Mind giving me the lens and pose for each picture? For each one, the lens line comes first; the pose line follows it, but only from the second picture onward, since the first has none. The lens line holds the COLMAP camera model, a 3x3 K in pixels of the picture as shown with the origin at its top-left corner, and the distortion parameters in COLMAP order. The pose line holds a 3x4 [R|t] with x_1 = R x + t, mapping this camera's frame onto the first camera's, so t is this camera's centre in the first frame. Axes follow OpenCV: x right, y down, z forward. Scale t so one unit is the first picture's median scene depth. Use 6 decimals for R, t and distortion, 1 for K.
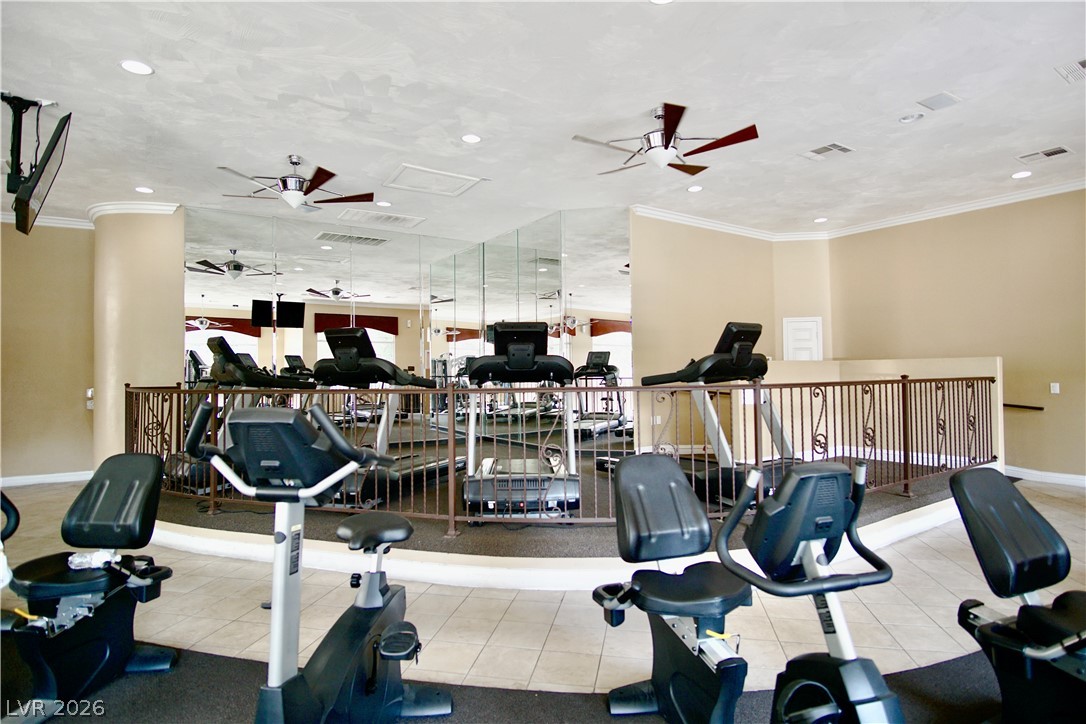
lens RADIAL K [[581.4, 0, 540.0], [0, 581.4, 359.9], [0, 0, 1]] dist [-0.025929, 0.002317]
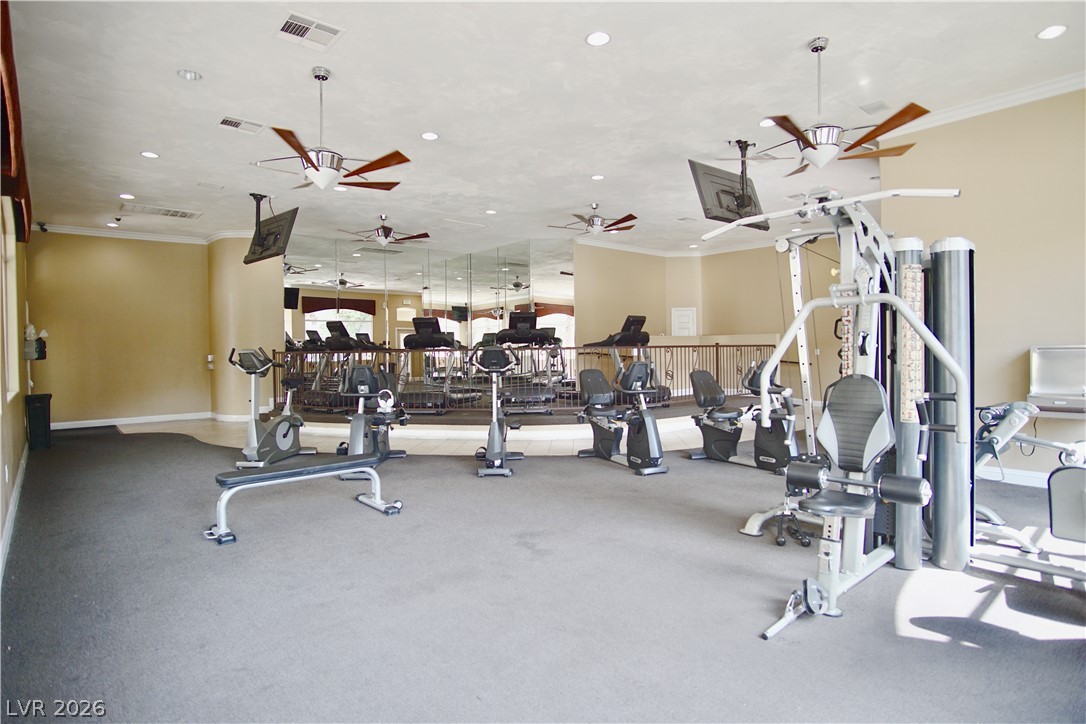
lens RADIAL K [[581.4, 0, 540.0], [0, 581.4, 359.9], [0, 0, 1]] dist [-0.025929, 0.002317]
pose [[0.992290, -0.003726, 0.123880, -0.150440], [-0.001115, 0.999239, 0.038986, 0.006083], [-0.123931, -0.038824, 0.991531, -0.643407]]
